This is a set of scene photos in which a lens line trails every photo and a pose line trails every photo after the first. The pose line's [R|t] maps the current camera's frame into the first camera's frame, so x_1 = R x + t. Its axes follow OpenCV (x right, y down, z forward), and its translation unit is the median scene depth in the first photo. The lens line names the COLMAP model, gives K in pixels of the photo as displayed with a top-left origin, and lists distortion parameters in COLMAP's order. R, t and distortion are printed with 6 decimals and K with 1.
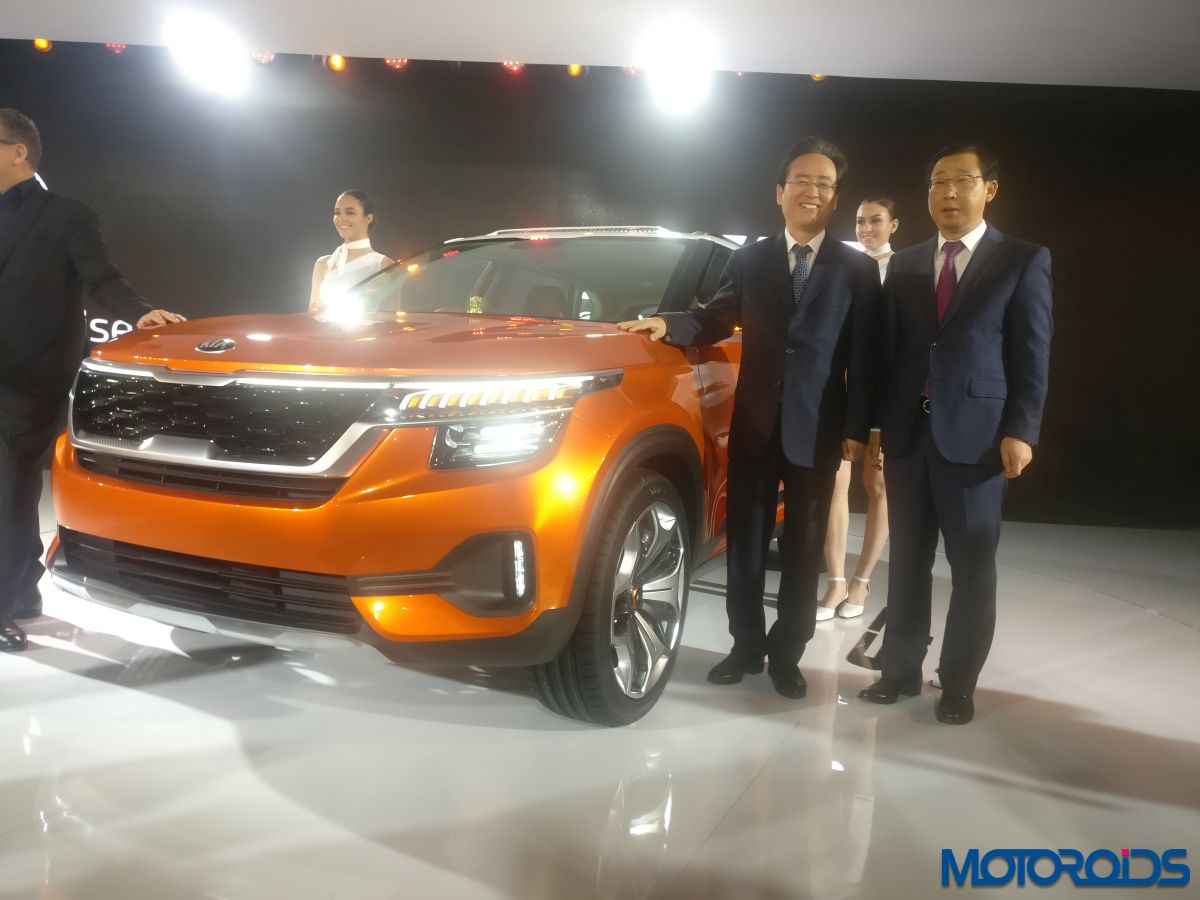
lens RADIAL K [[971.0, 0, 597.6], [0, 971.0, 429.6], [0, 0, 1]] dist [0.014361, 0.003594]
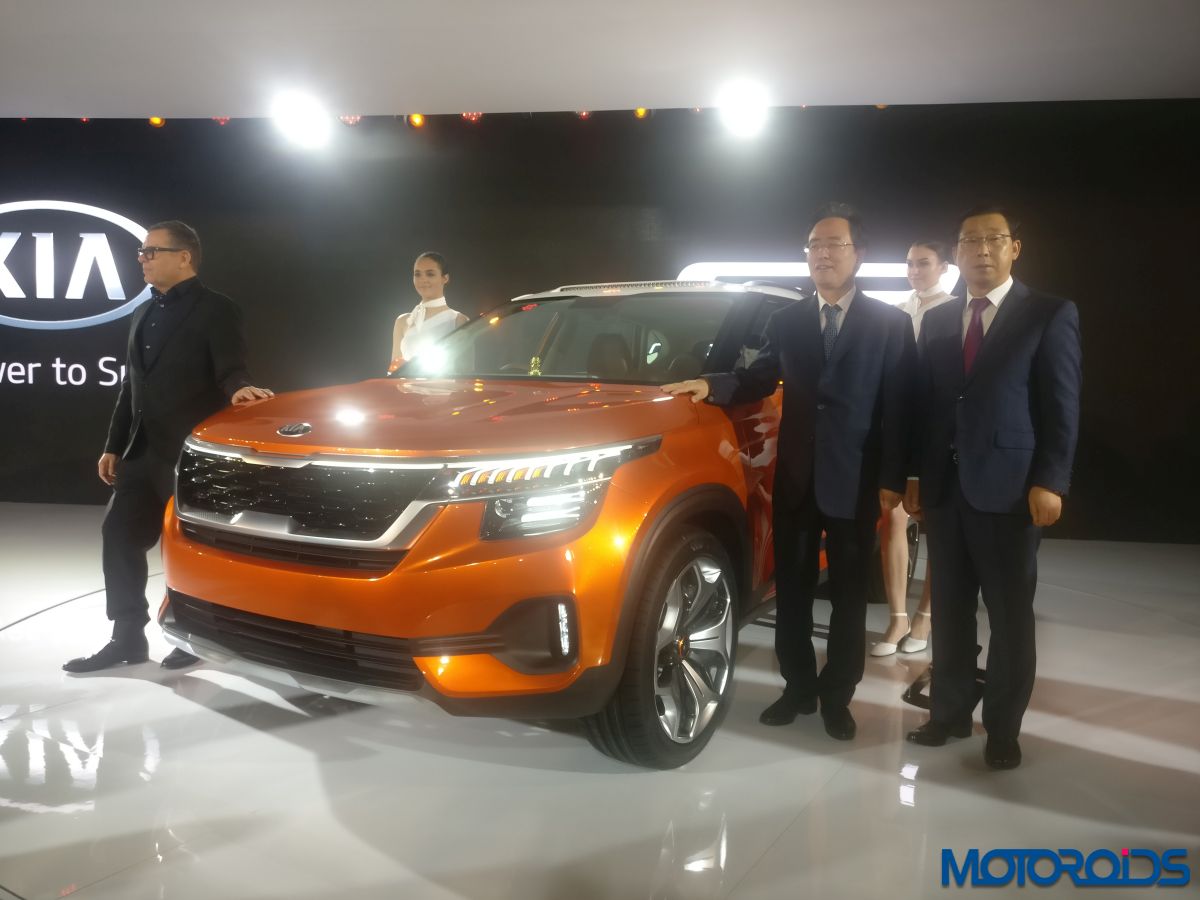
lens RADIAL K [[978.7, 0, 602.4], [0, 978.7, 409.0], [0, 0, 1]] dist [-0.010130, -0.004565]
pose [[0.994985, -0.031417, -0.094961, 0.068187], [0.028546, 0.999098, -0.031450, -0.062404], [0.095863, 0.028582, 0.994984, -0.089904]]
